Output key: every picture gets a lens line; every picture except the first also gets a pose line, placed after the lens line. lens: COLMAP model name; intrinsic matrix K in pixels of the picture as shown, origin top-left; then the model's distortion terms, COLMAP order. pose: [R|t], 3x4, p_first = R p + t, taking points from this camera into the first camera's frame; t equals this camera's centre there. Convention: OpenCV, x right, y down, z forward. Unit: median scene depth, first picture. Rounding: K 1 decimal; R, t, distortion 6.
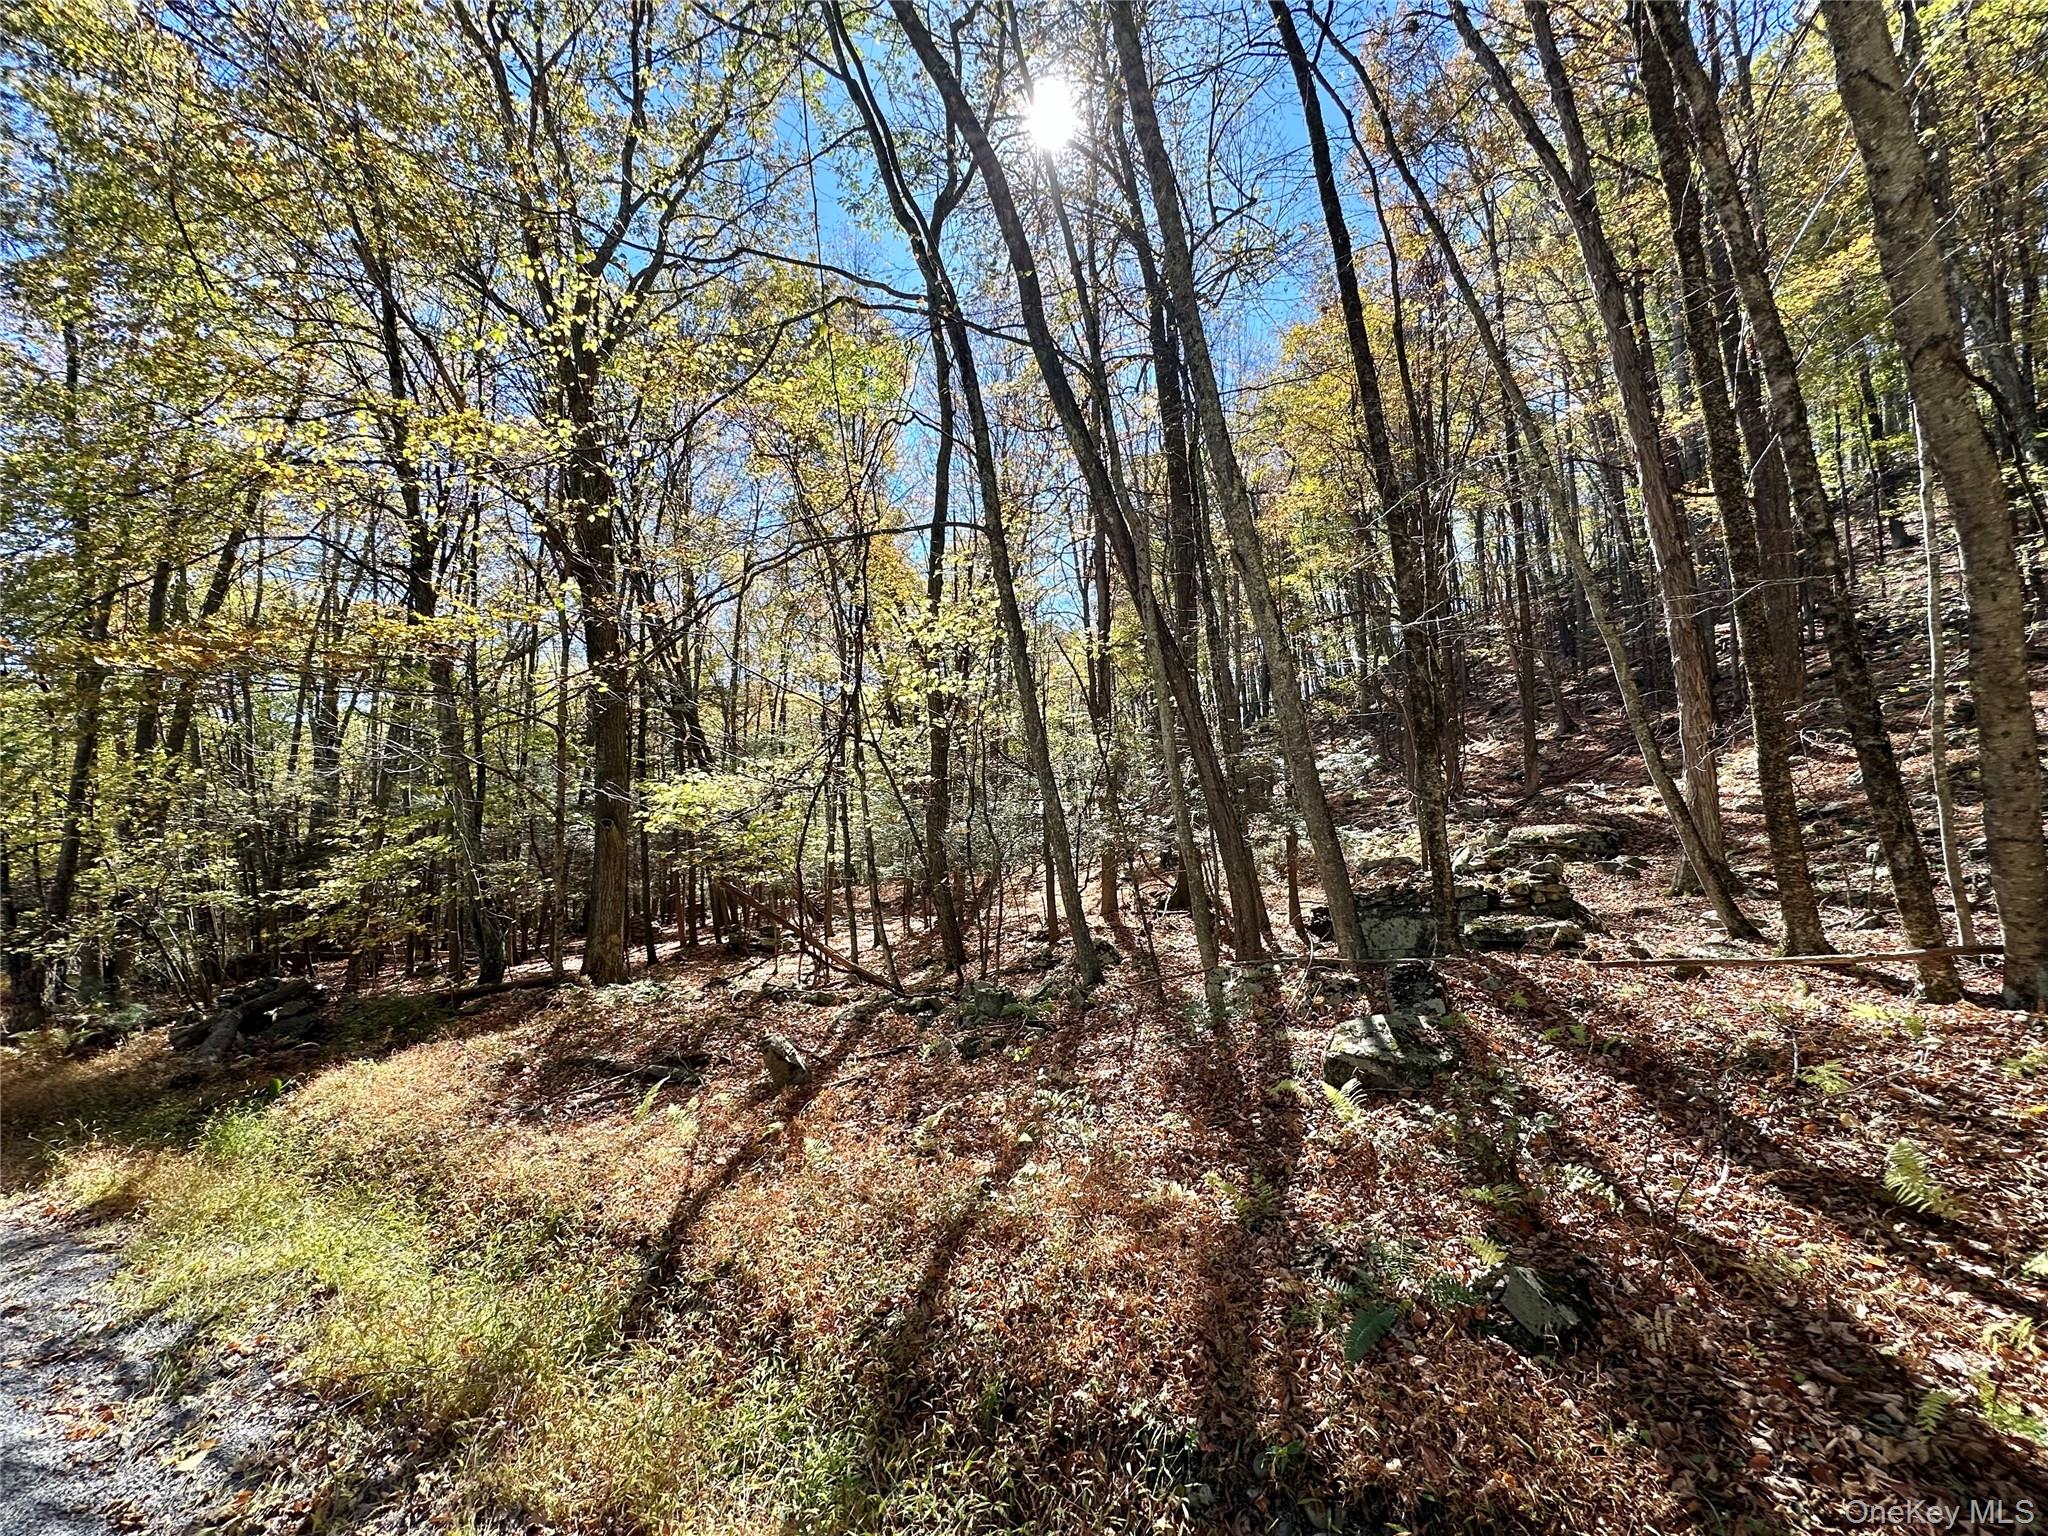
lens RADIAL K [[817.5, 0, 1024.8], [0, 817.5, 775.5], [0, 0, 1]] dist [-0.004195, 0.000804]
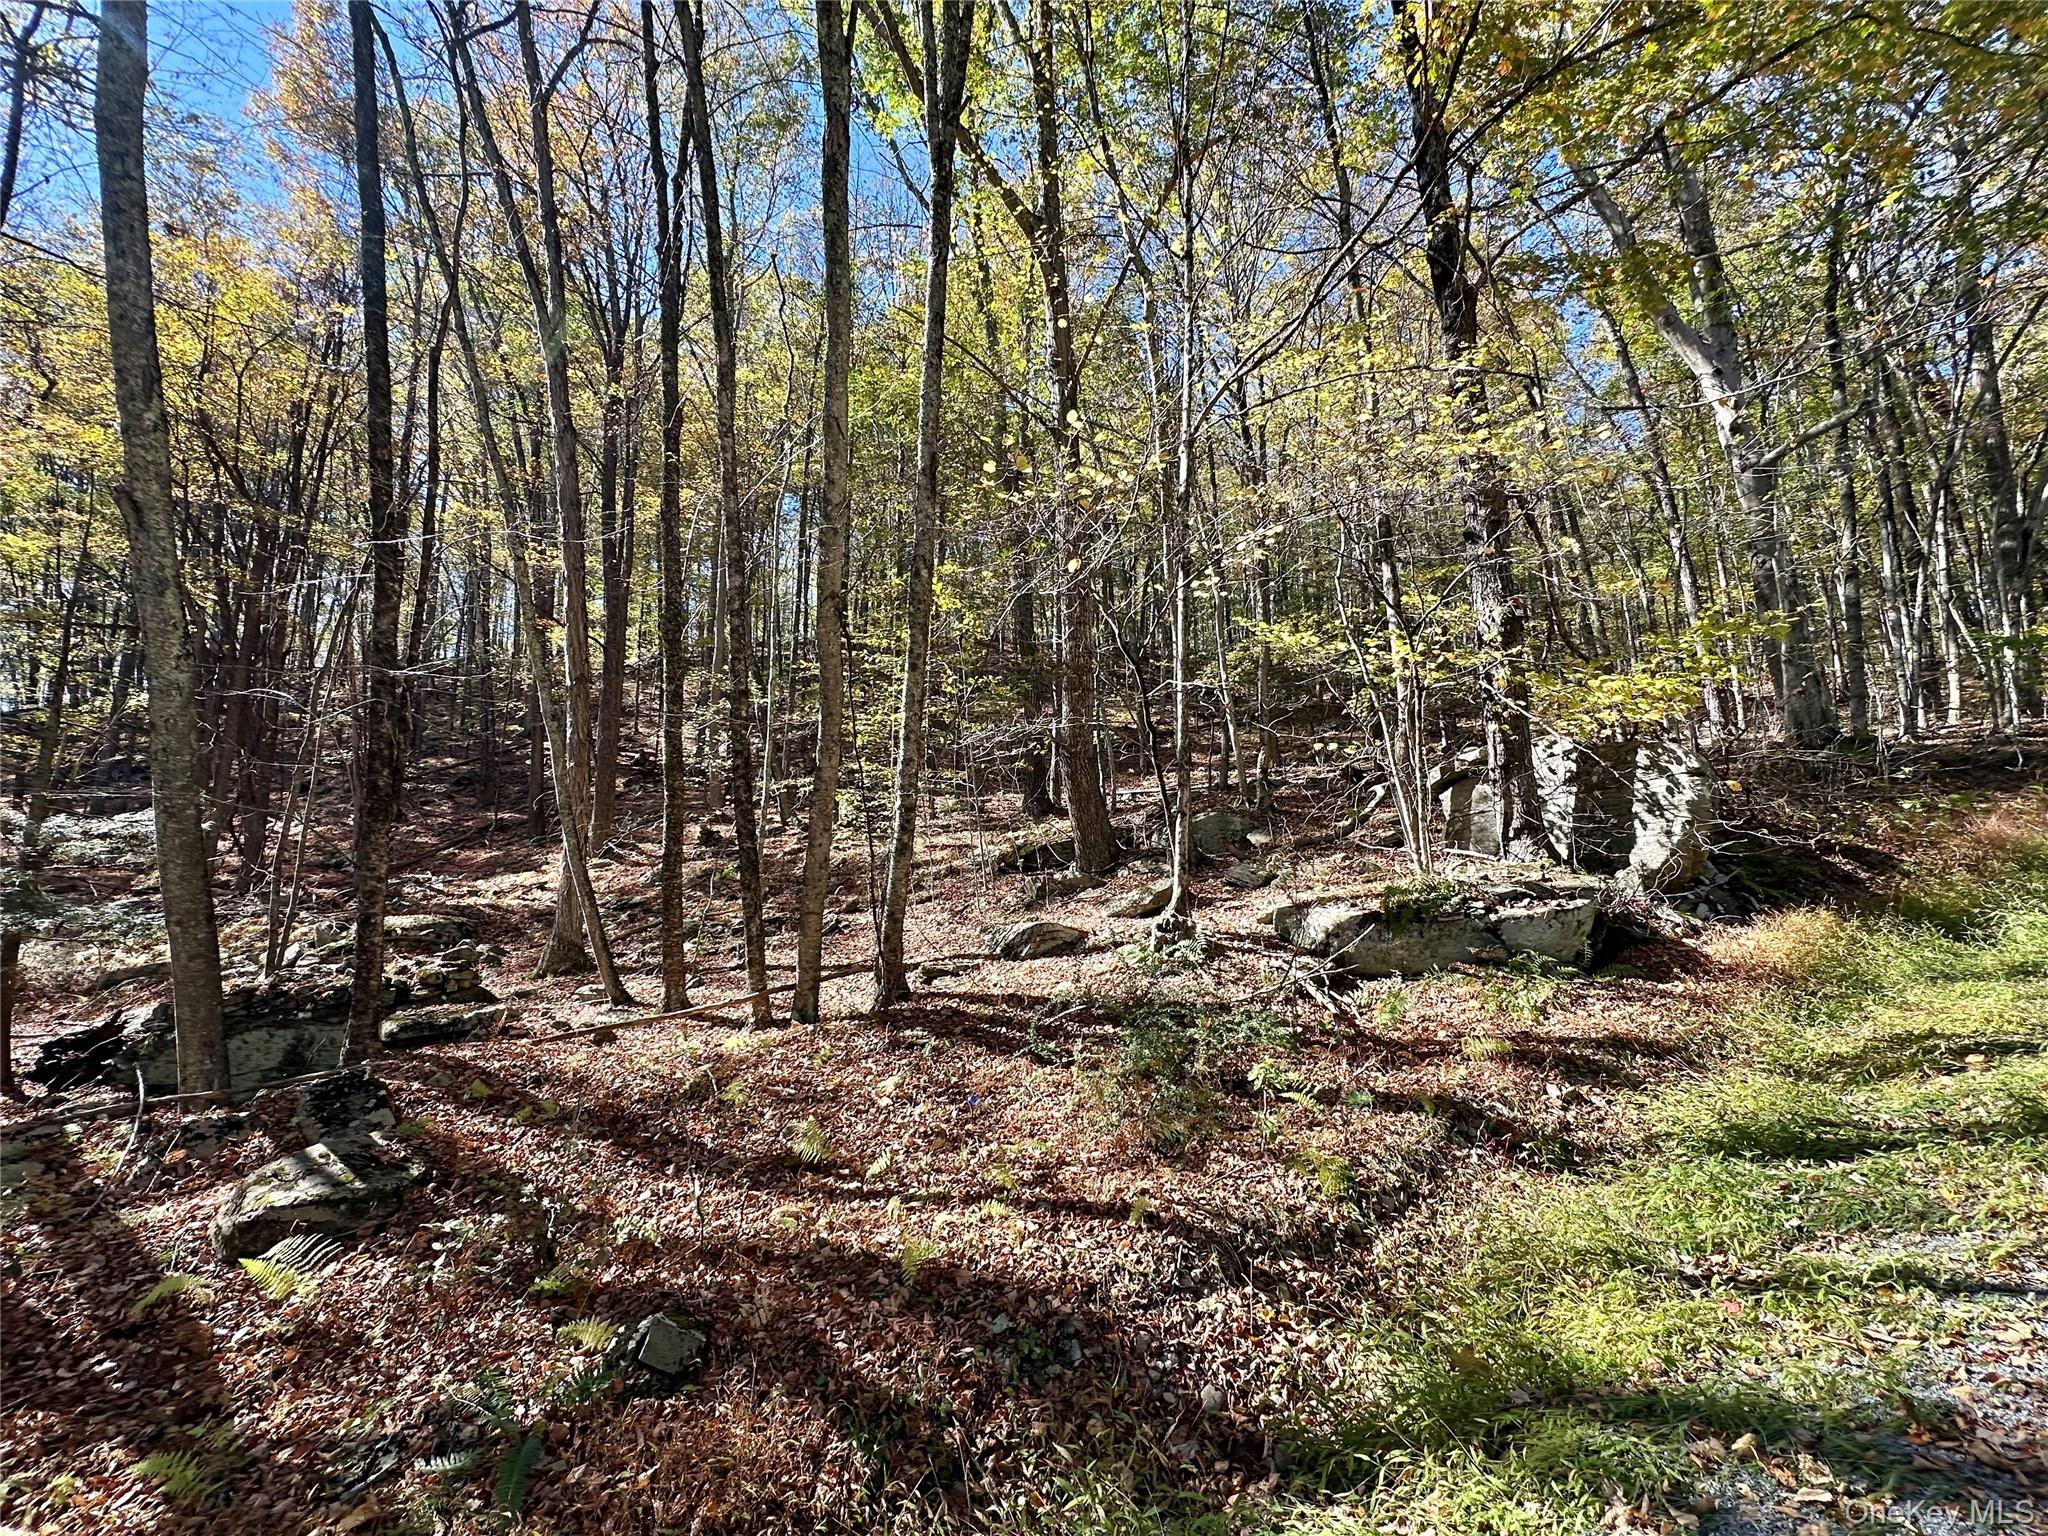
lens RADIAL K [[817.5, 0, 1024.5], [0, 817.5, 767.3], [0, 0, 1]] dist [-0.004195, 0.000804]
pose [[0.281207, 0.169939, 0.944480, -0.176286], [-0.046343, 0.985452, -0.163513, 0.033011], [-0.958527, 0.002211, 0.284992, 0.126042]]
